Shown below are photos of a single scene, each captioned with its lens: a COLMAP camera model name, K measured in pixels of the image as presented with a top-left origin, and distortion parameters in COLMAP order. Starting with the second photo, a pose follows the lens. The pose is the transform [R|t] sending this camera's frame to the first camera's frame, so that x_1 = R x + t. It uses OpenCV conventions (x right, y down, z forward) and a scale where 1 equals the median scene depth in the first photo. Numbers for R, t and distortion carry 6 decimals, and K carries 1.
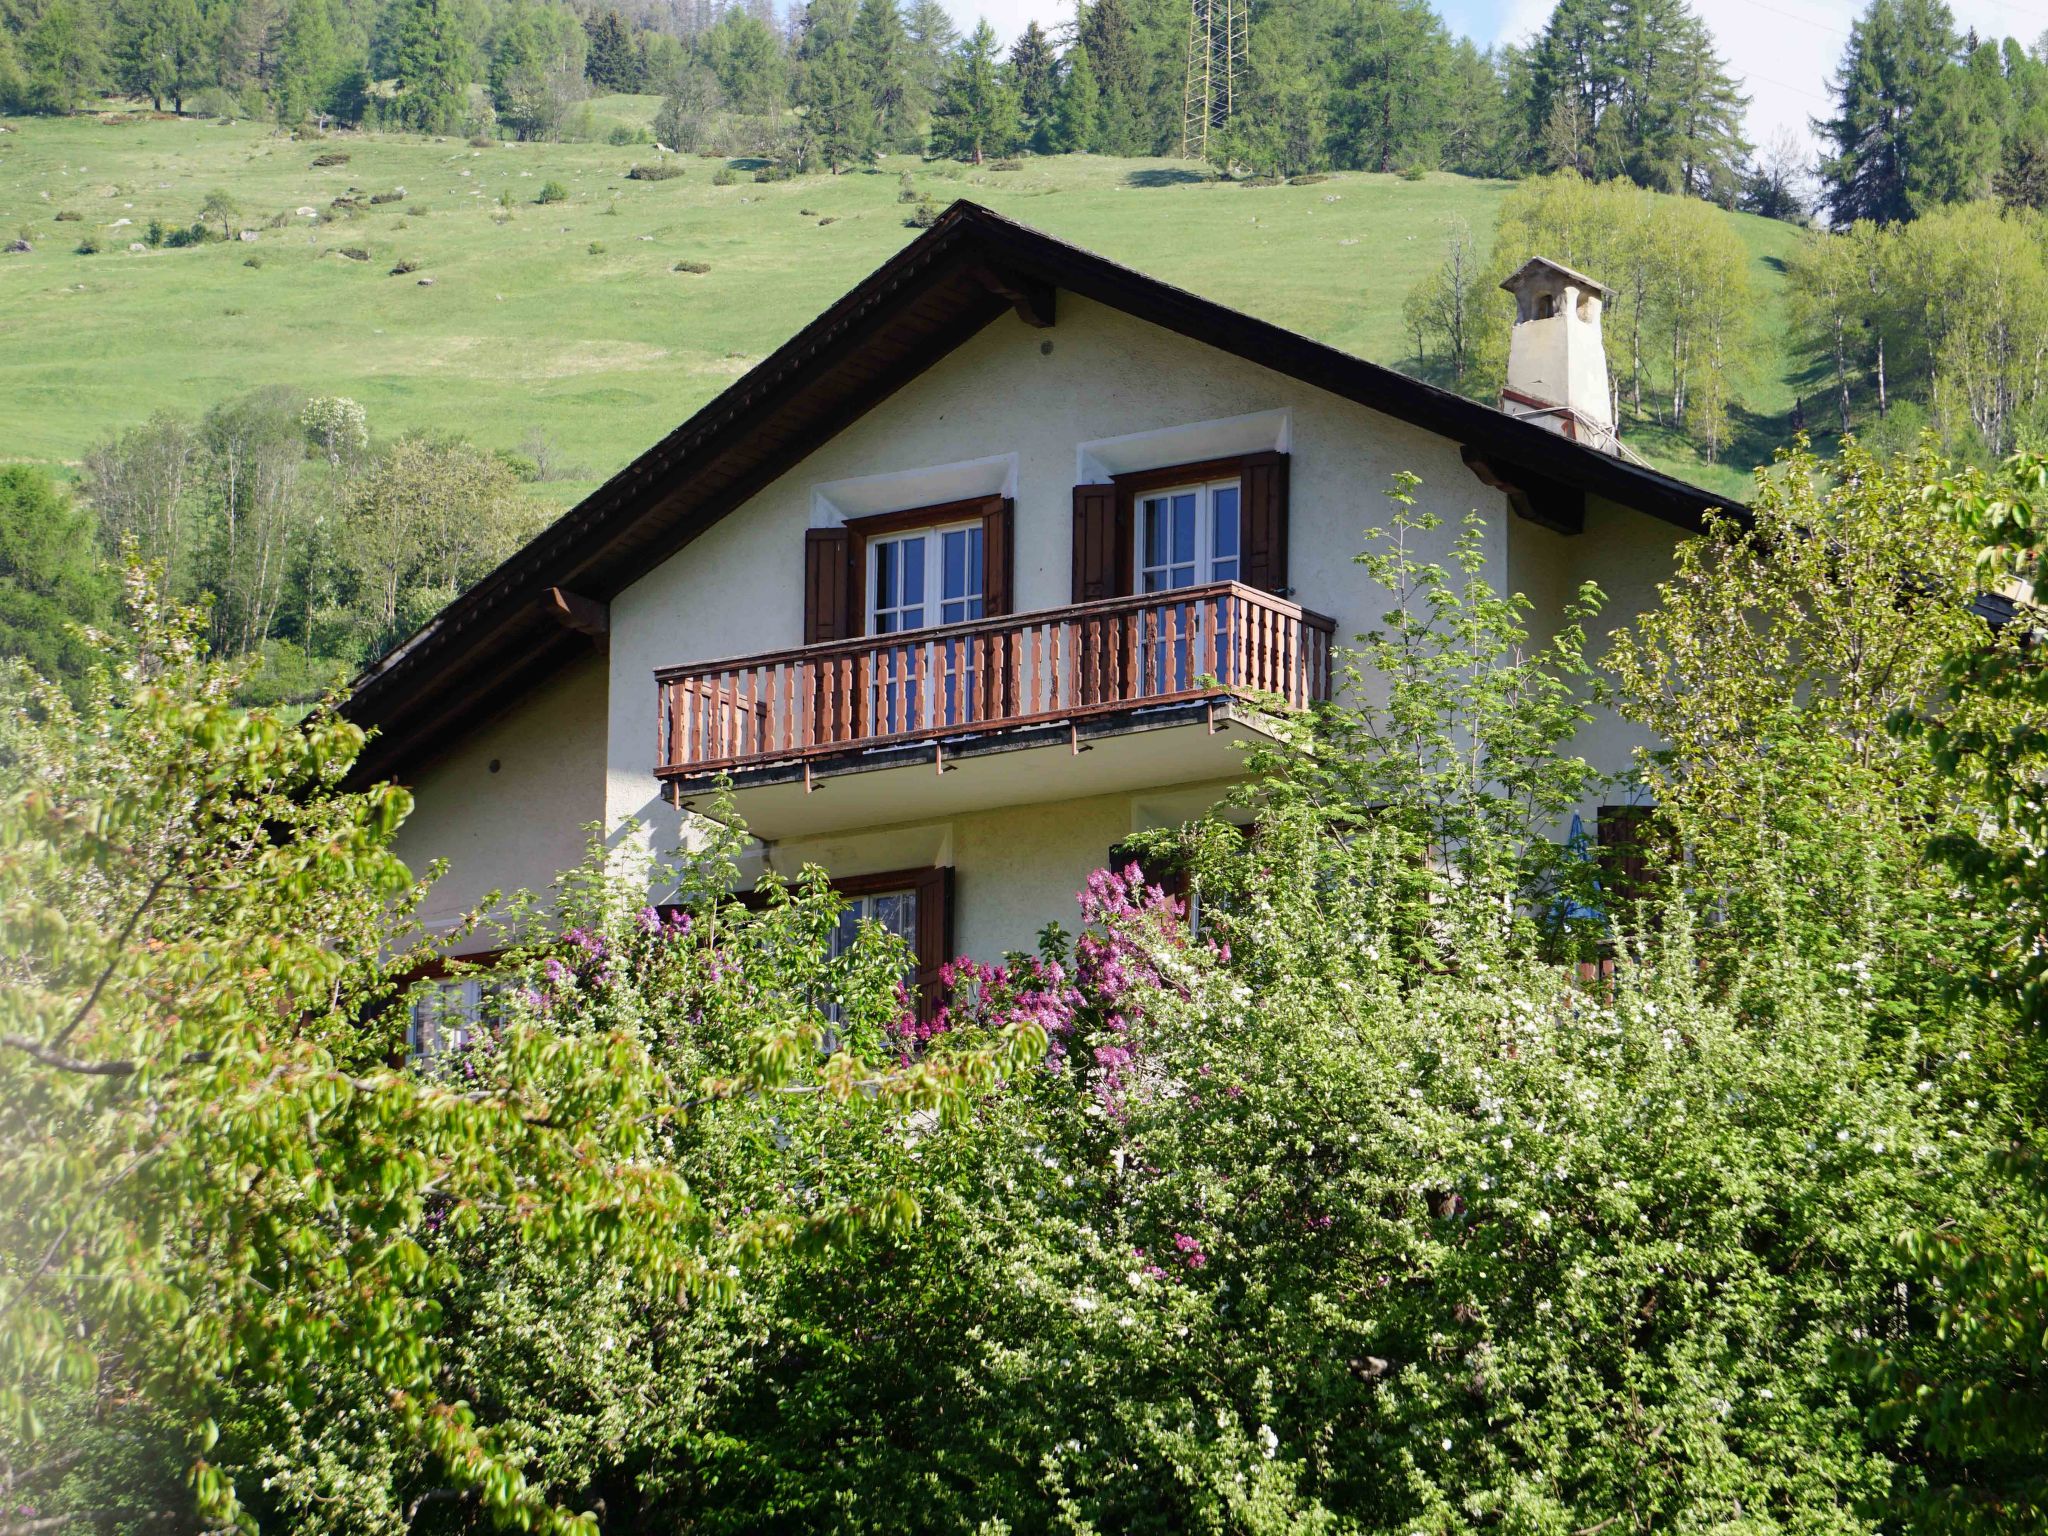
lens RADIAL K [[8971.3, 0, 1024.0], [0, 8971.3, 768.0], [0, 0, 1]] dist [1.358155, -0.145553]
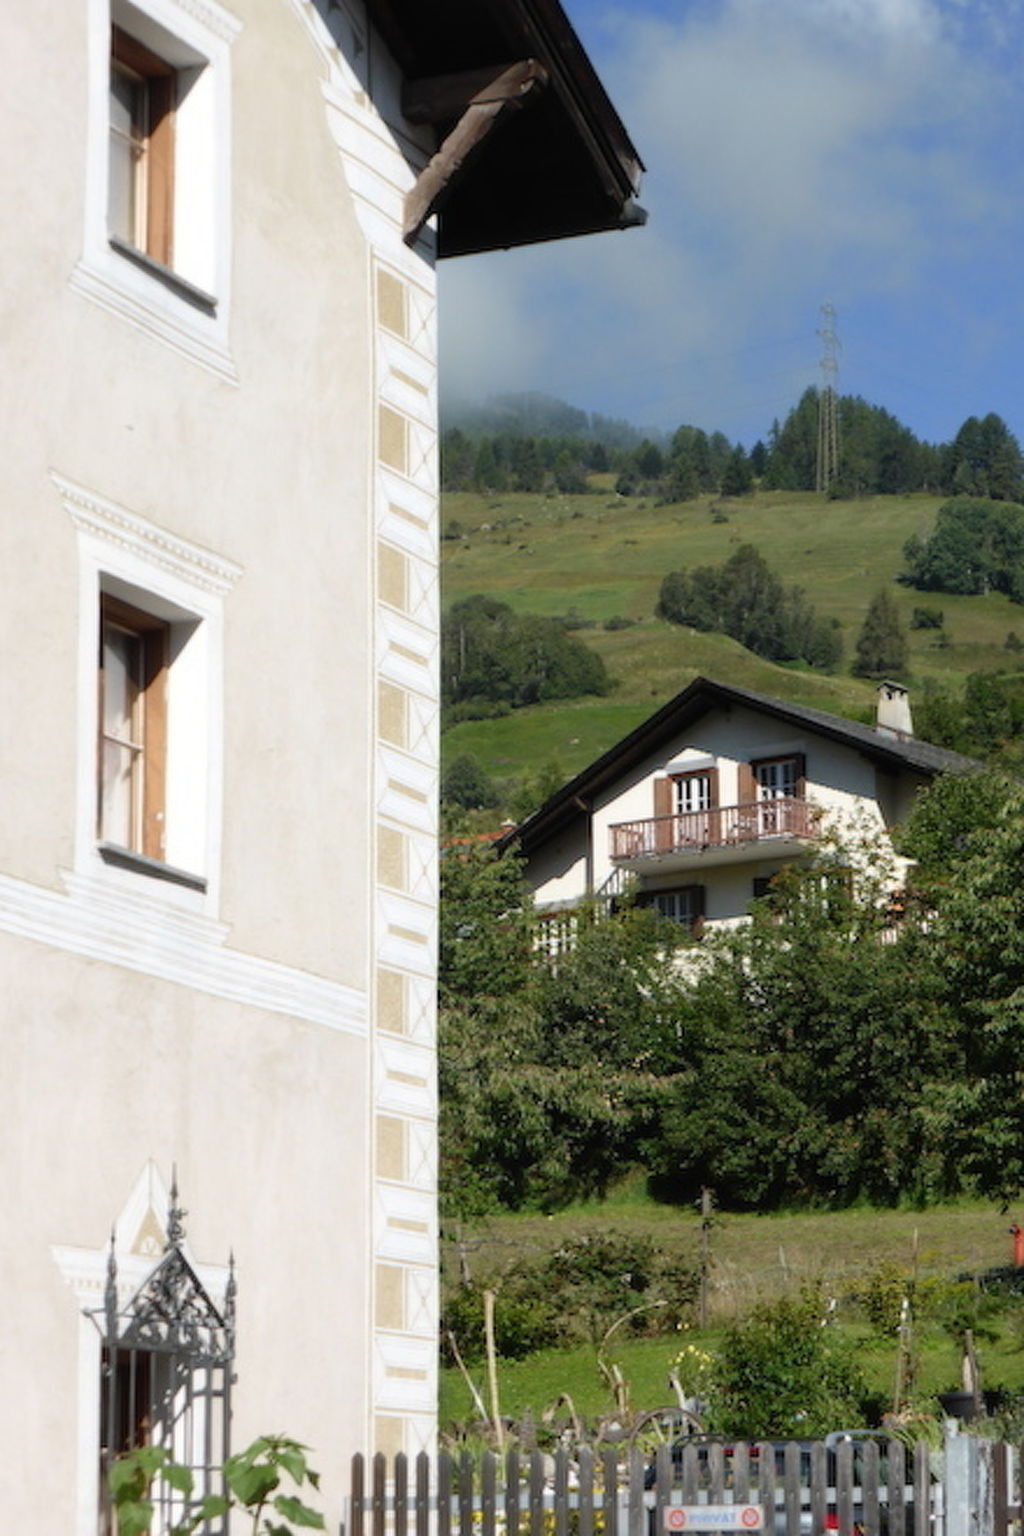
lens RADIAL K [[3730.7, 0, 512.0], [0, 3730.7, 768.0], [0, 0, 1]] dist [0.154139, 0.156021]
pose [[0.996941, -0.027721, -0.073071, 0.023772], [0.029738, 0.999202, 0.026656, -0.072302], [0.072274, -0.028748, 0.996970, -0.337298]]
